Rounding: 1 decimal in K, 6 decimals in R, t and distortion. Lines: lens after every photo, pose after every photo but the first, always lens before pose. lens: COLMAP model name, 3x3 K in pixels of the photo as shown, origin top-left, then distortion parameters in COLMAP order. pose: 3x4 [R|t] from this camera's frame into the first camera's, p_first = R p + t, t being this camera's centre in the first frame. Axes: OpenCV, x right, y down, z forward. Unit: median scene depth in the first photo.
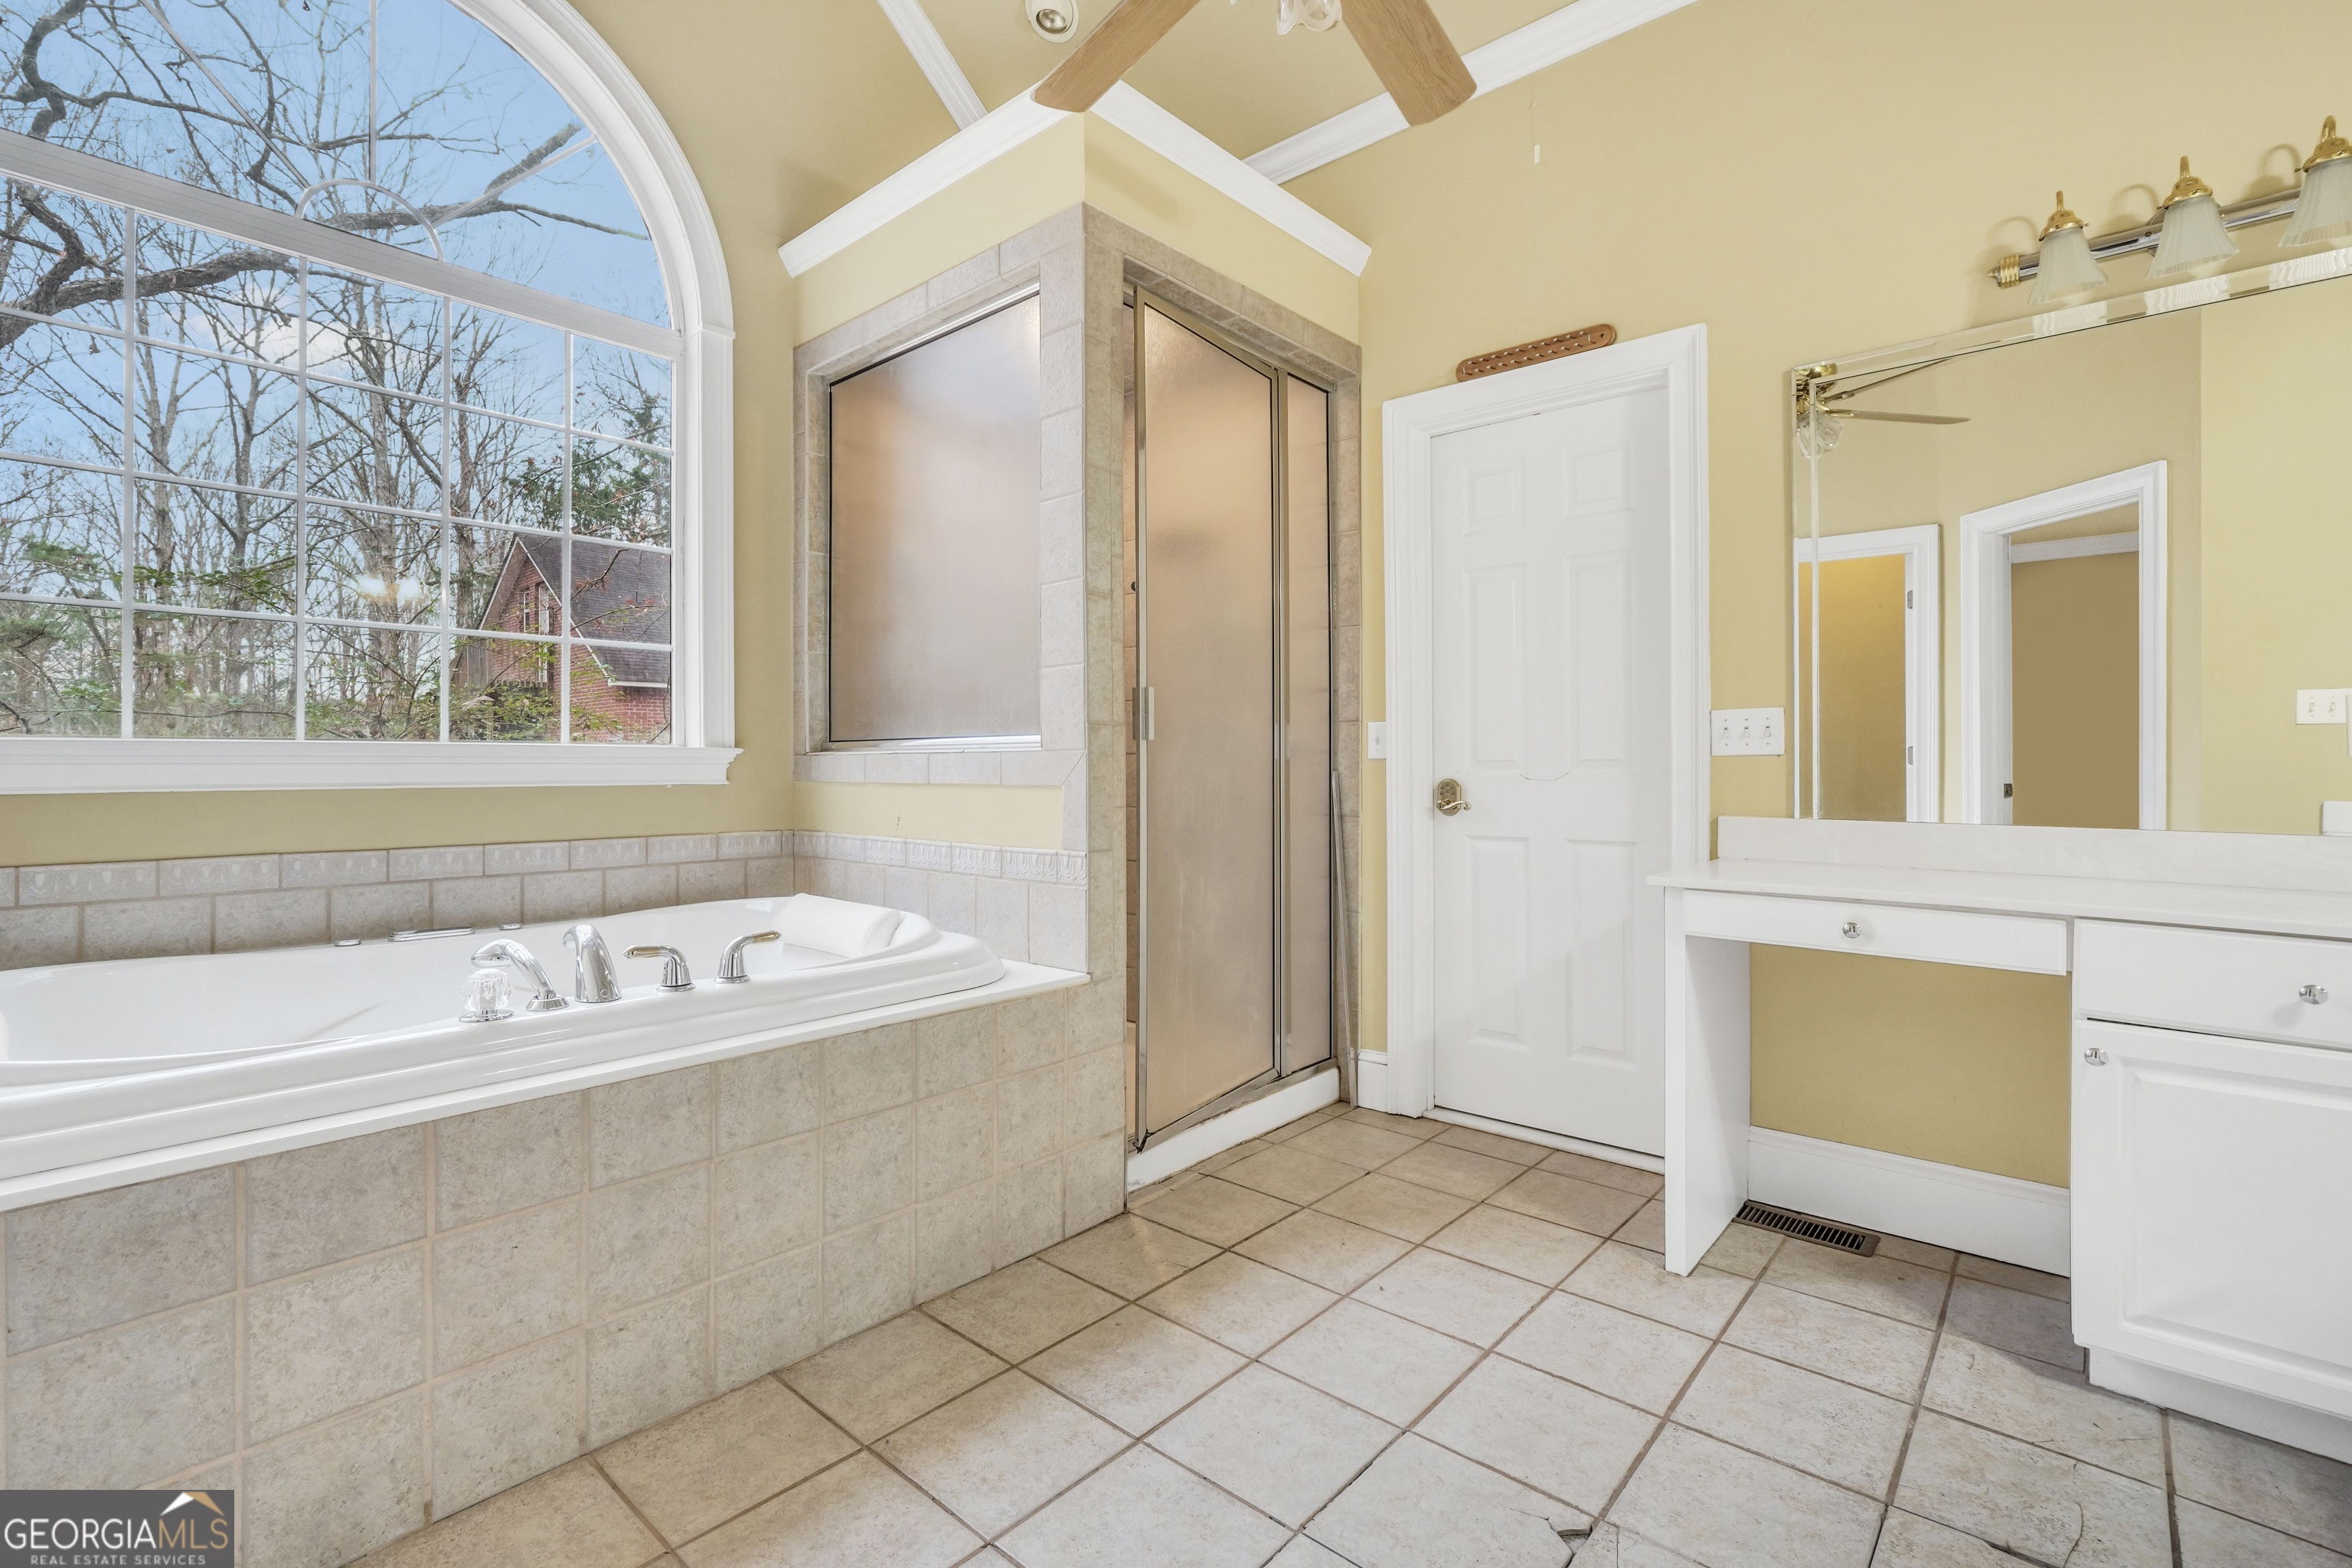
lens RADIAL K [[1057.8, 0, 1170.6], [0, 1057.8, 763.9], [0, 0, 1]] dist [-0.016112, 0.005663]
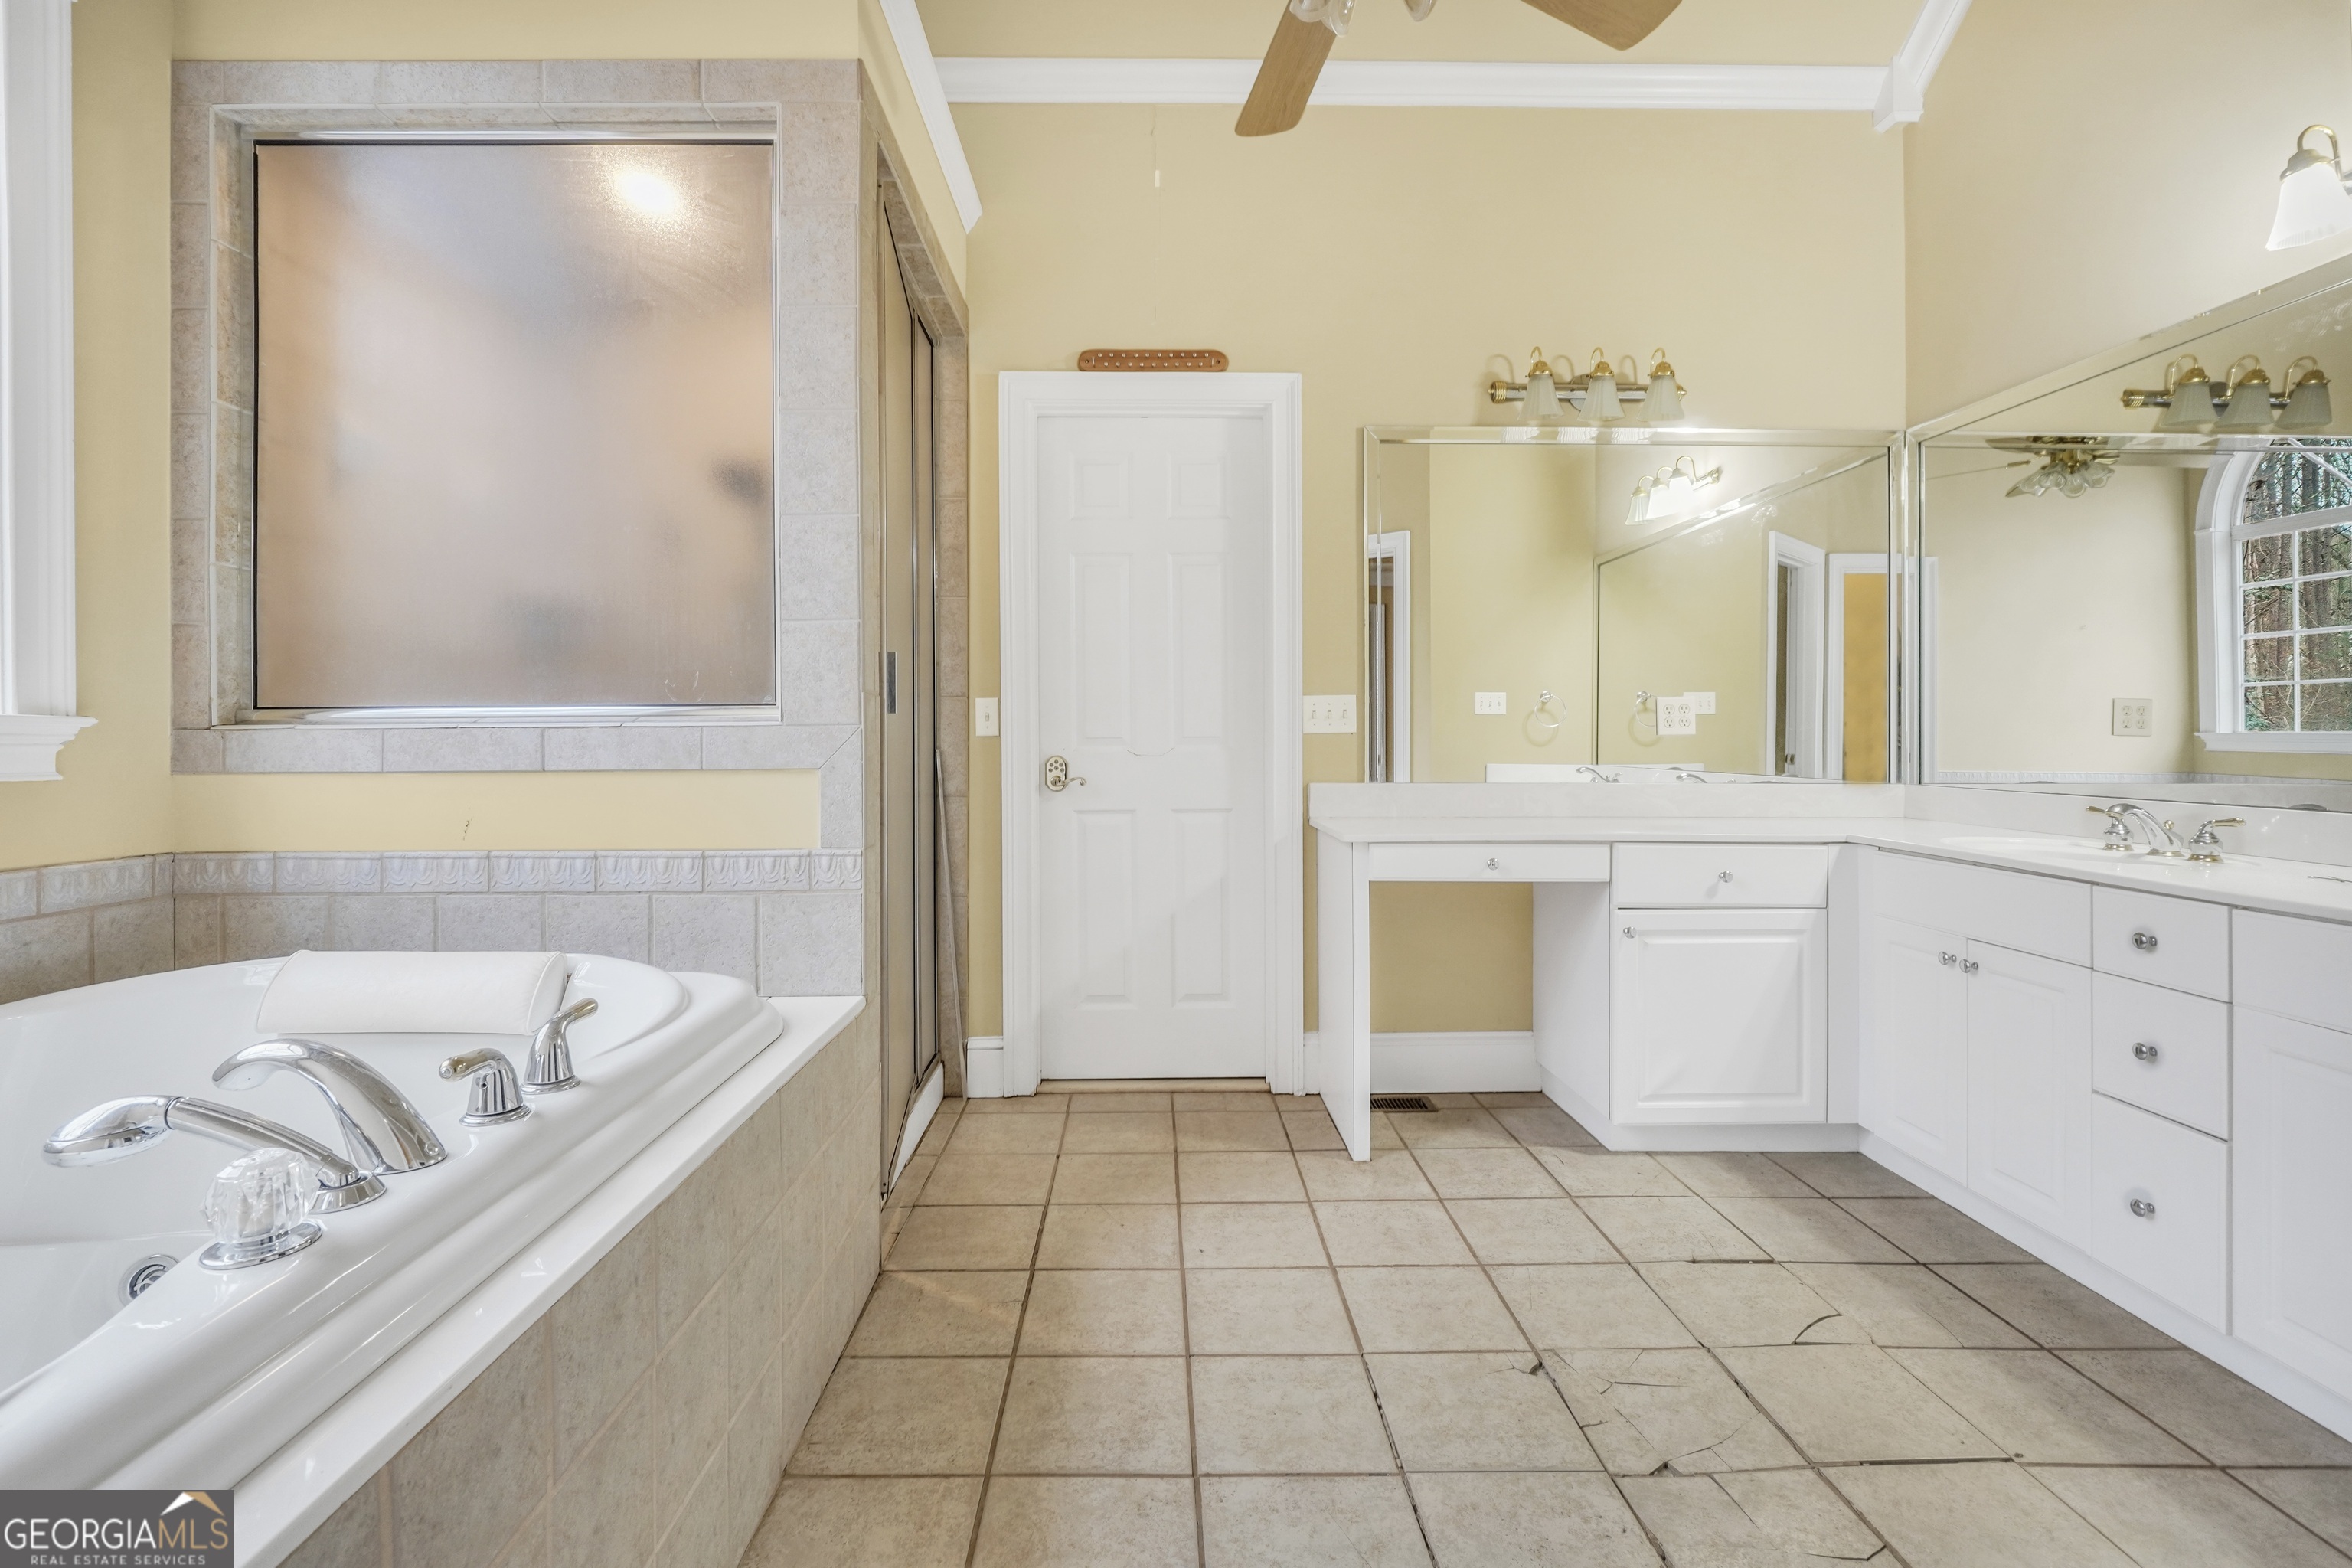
lens RADIAL K [[1057.8, 0, 1164.1], [0, 1057.8, 741.1], [0, 0, 1]] dist [-0.016112, 0.005663]
pose [[0.740758, -0.003066, 0.671765, -0.423091], [0.003232, 0.999994, 0.000999, -0.000794], [-0.671764, 0.001431, 0.740764, 0.213416]]
